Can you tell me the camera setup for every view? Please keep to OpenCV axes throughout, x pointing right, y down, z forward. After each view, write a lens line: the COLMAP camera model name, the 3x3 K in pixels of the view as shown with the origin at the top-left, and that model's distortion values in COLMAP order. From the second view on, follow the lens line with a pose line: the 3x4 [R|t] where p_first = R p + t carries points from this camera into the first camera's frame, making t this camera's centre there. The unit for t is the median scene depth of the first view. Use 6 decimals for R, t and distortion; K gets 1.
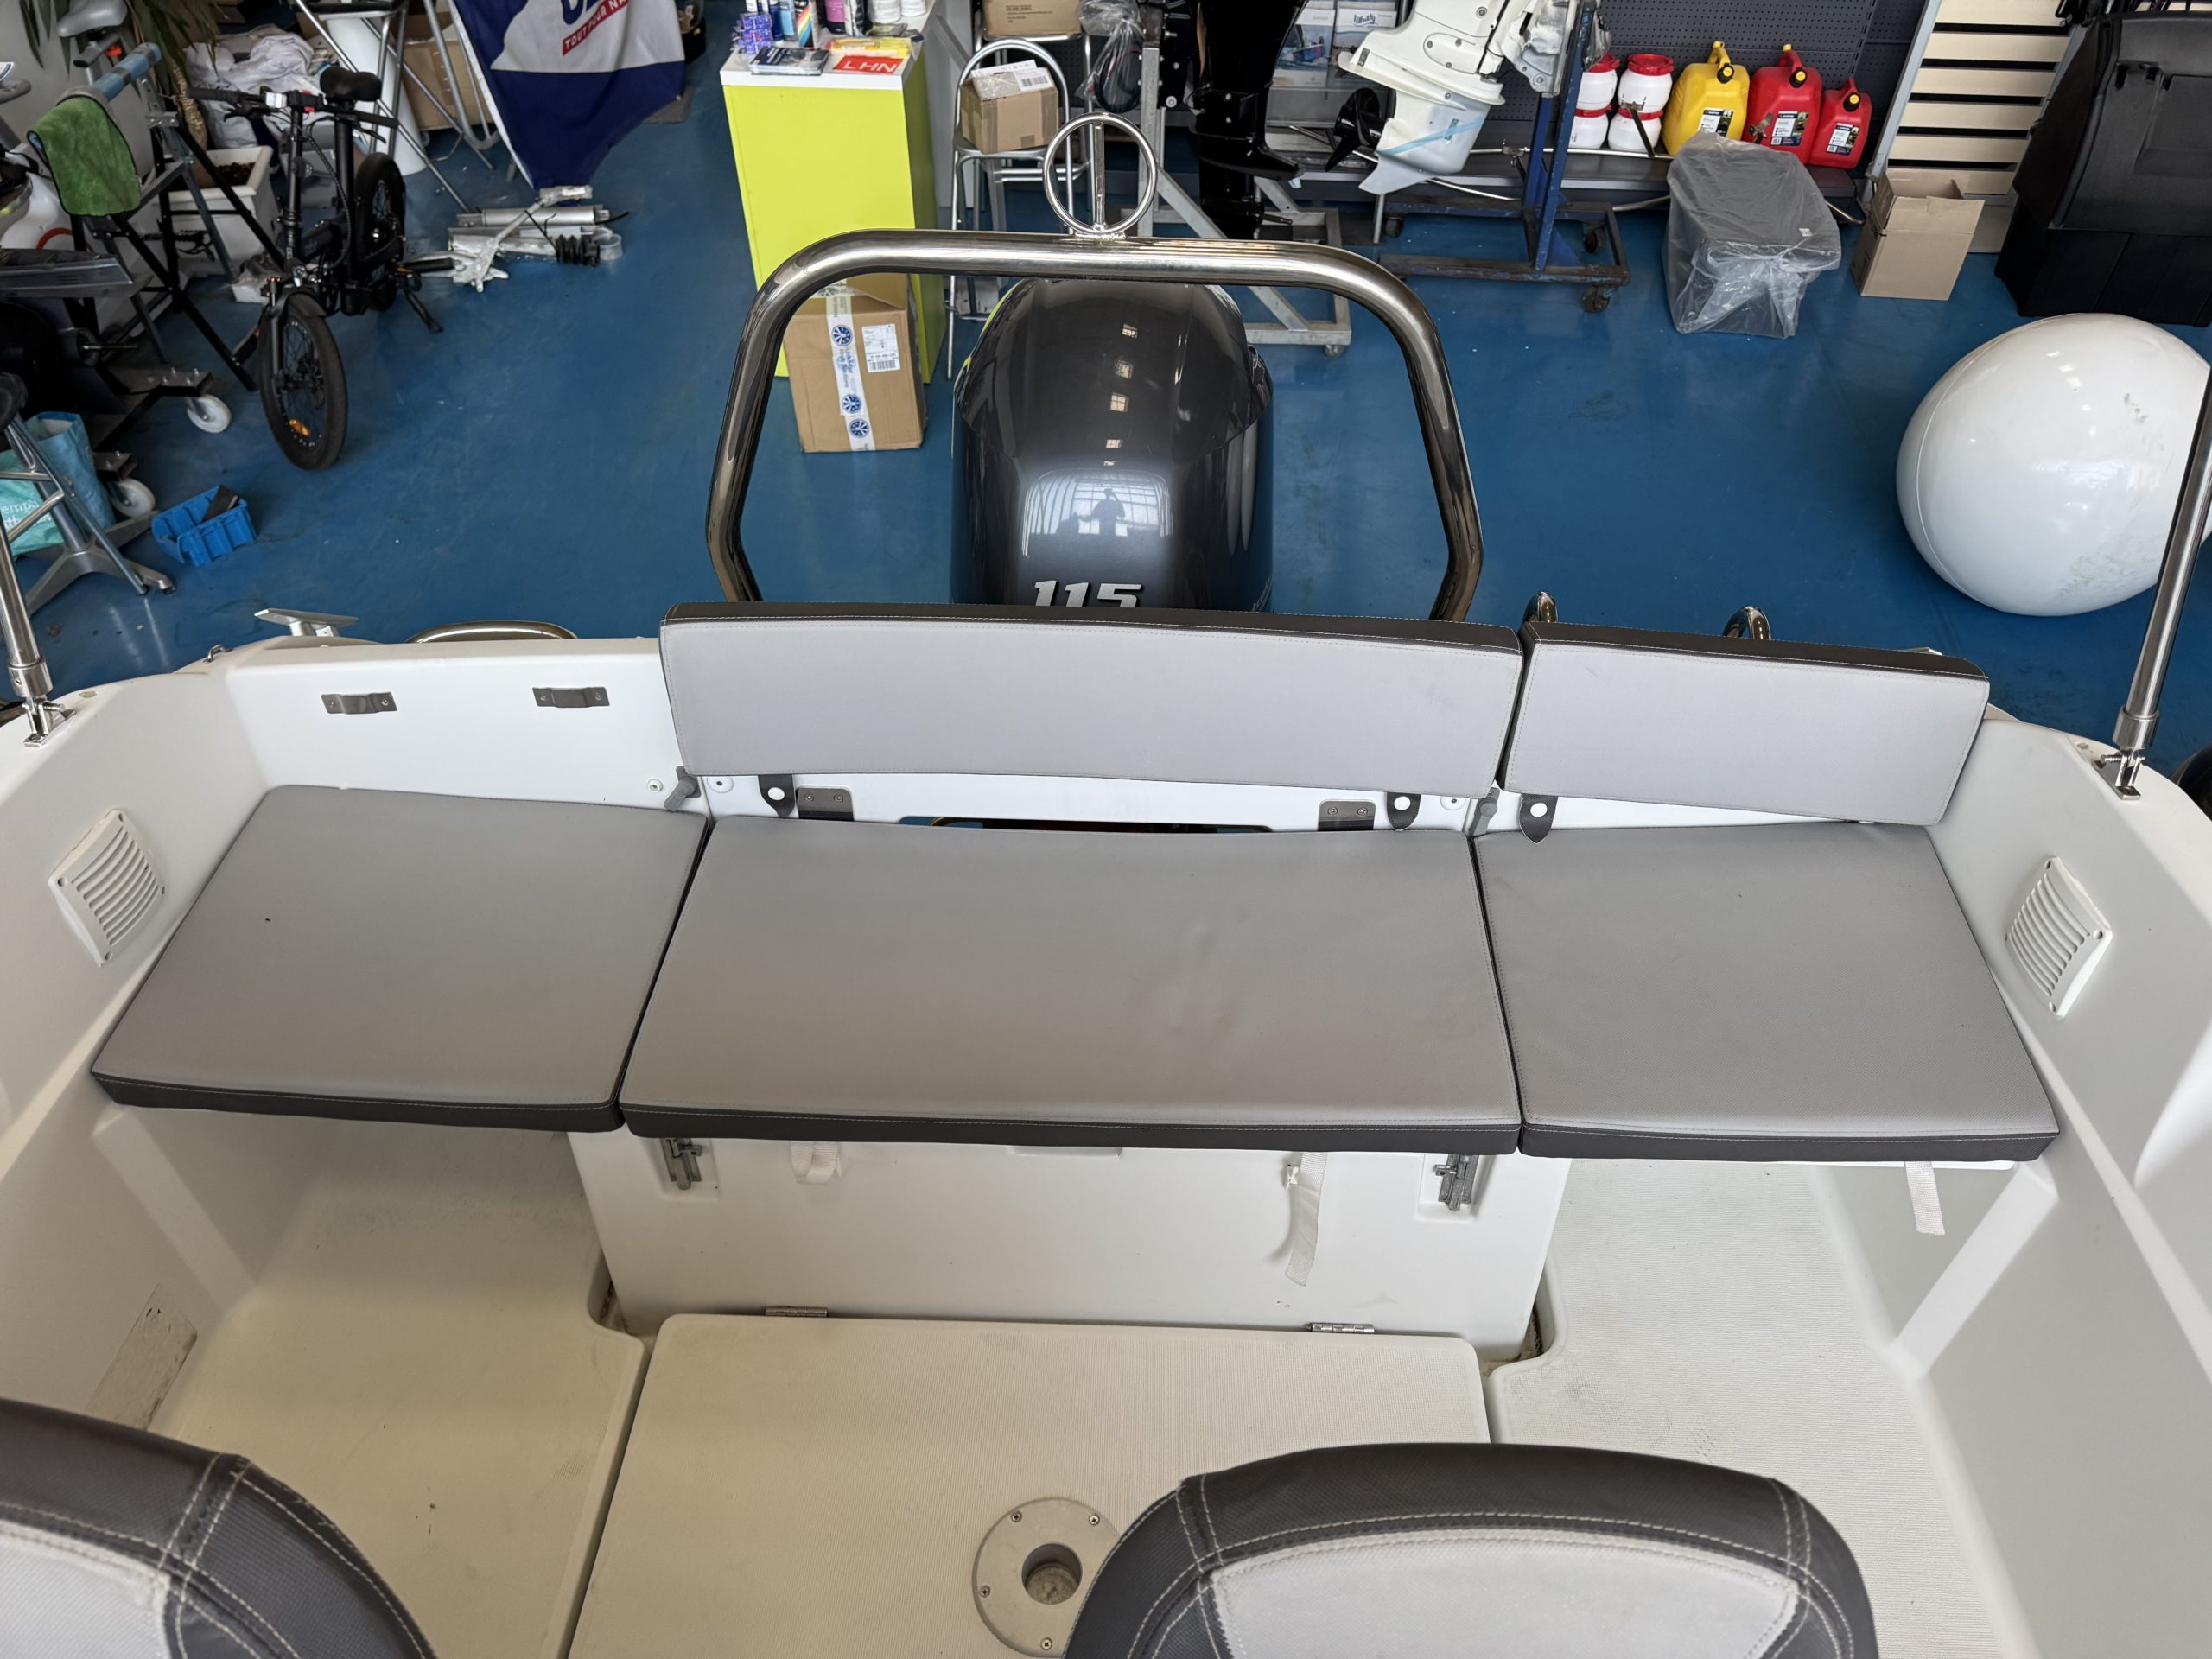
lens RADIAL K [[1577.1, 0, 1118.5], [0, 1577.1, 844.0], [0, 0, 1]] dist [0.041758, -0.037663]
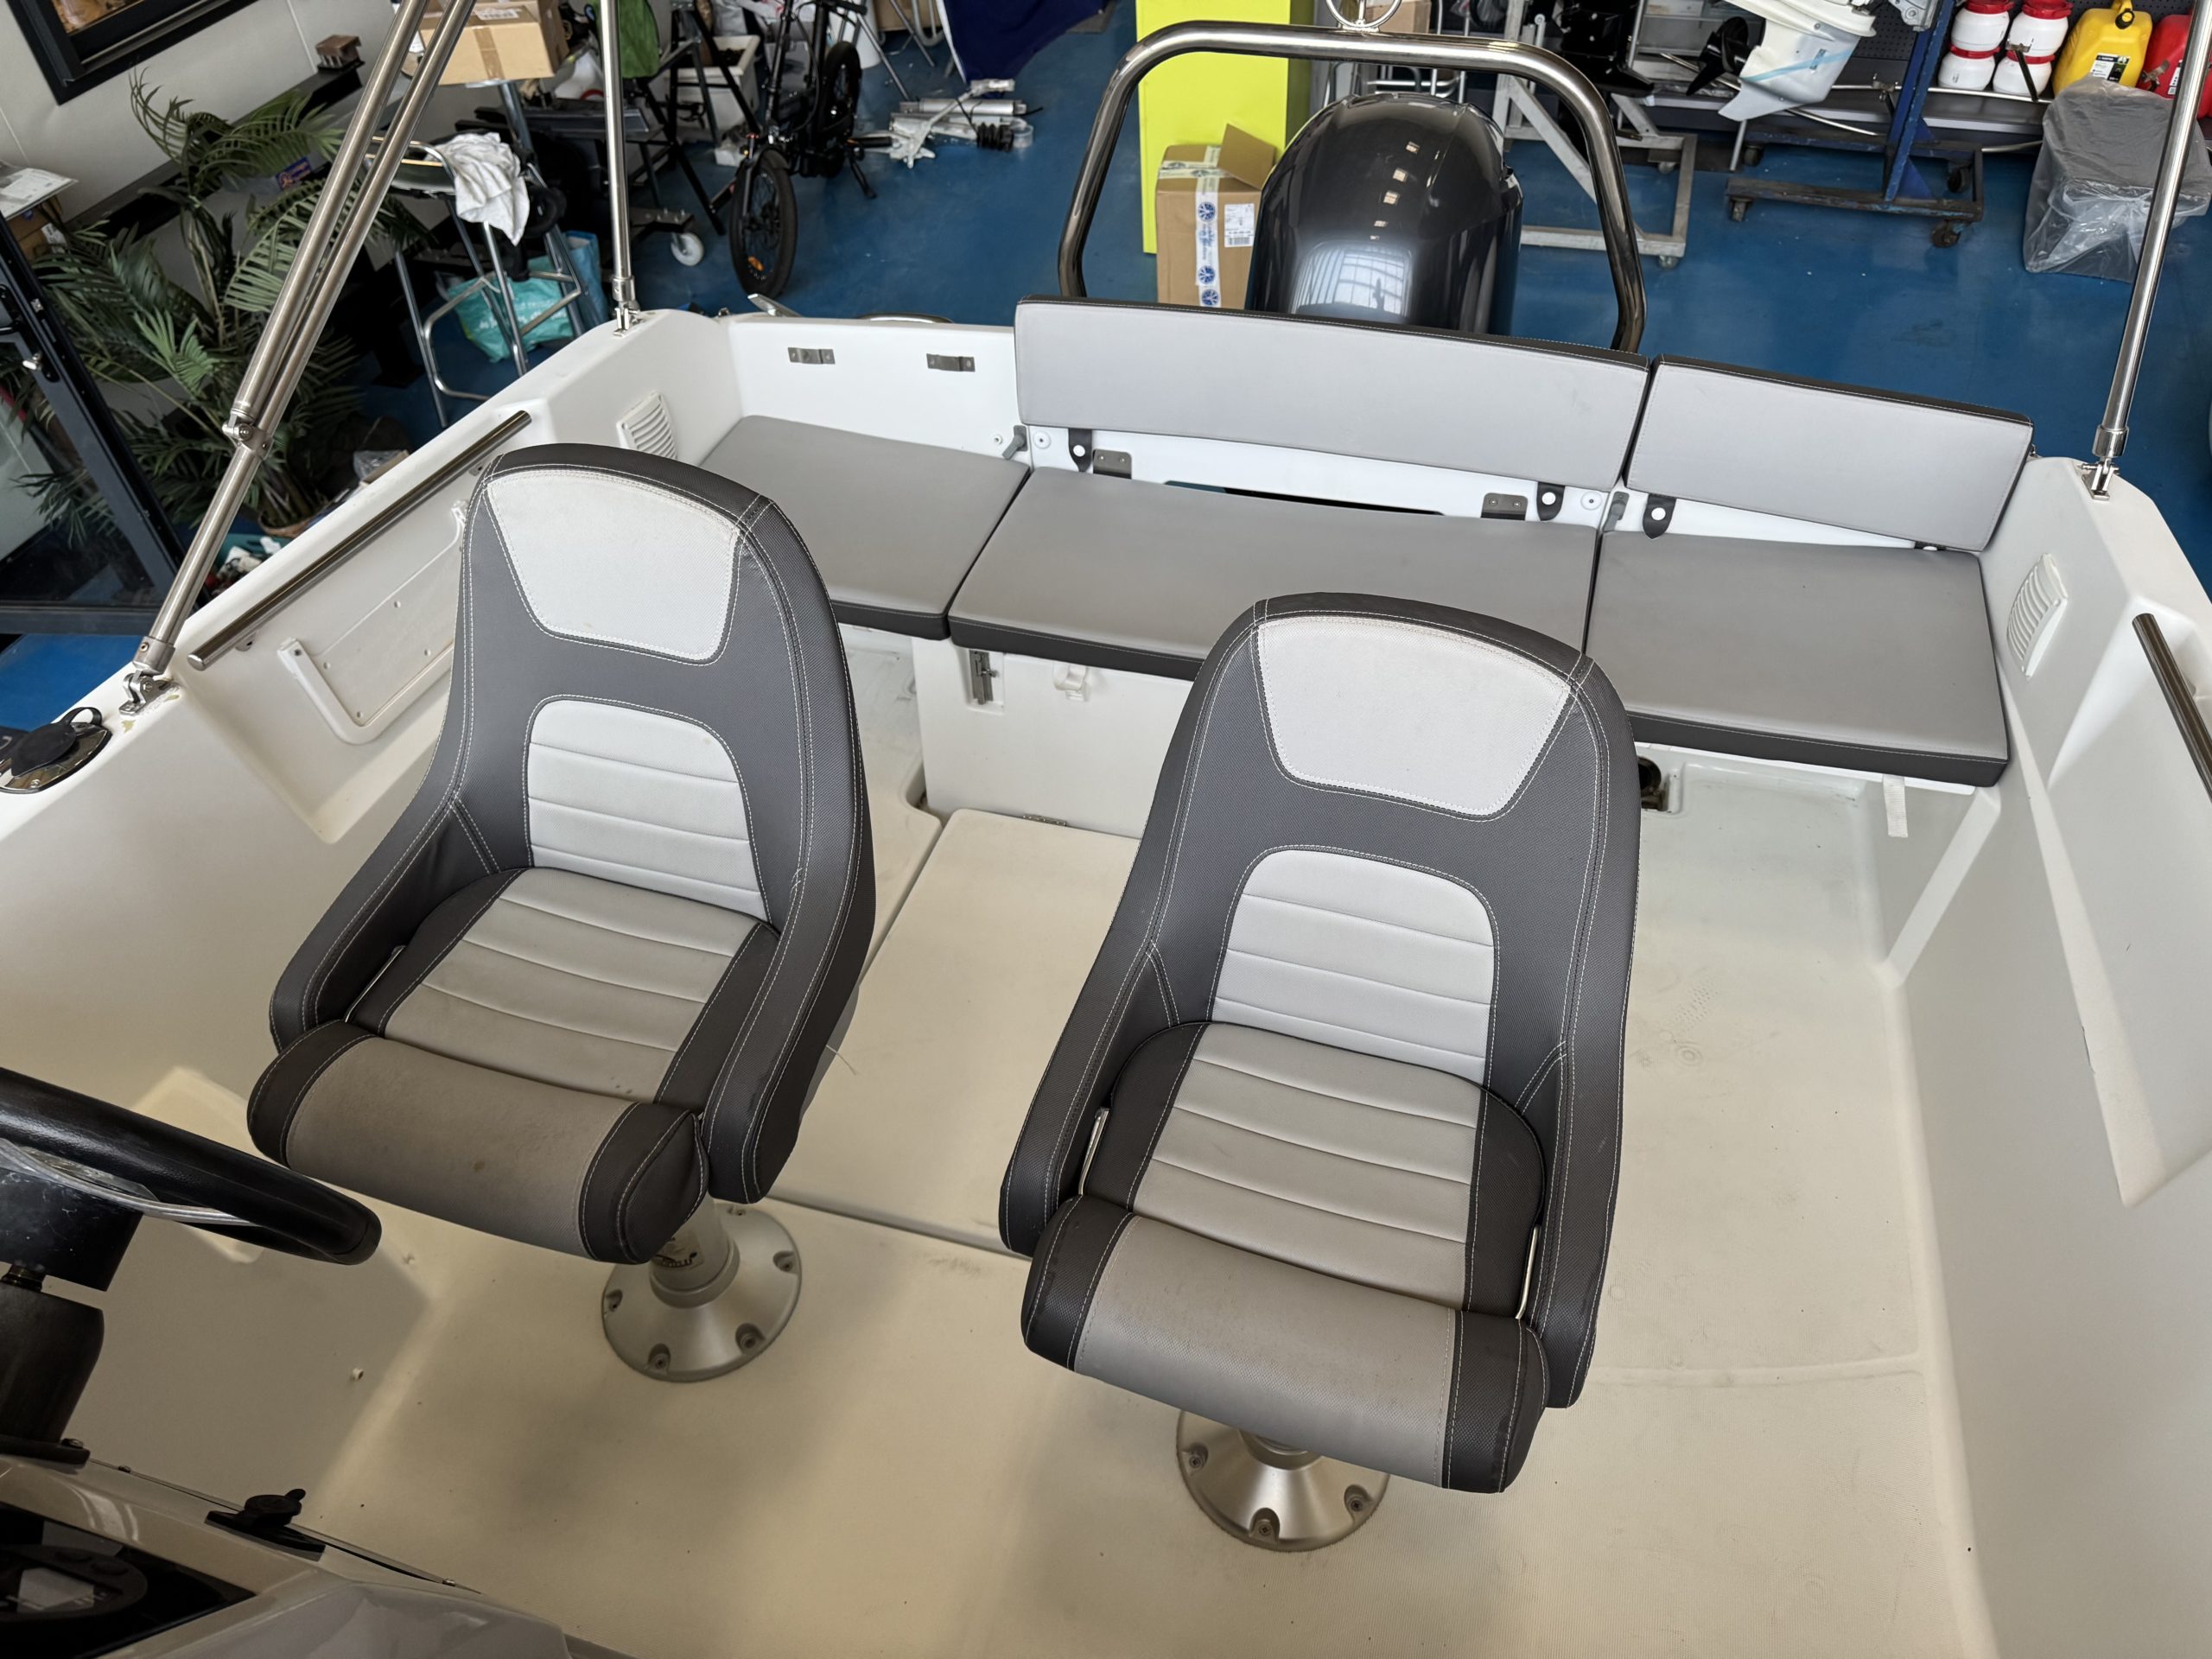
lens RADIAL K [[1577.1, 0, 1110.3], [0, 1577.1, 821.1], [0, 0, 1]] dist [0.041758, -0.037663]
pose [[0.969719, 0.140236, -0.199949, 0.044637], [-0.138088, 0.990111, 0.024718, 0.088139], [0.201438, 0.003641, 0.979494, -0.118825]]
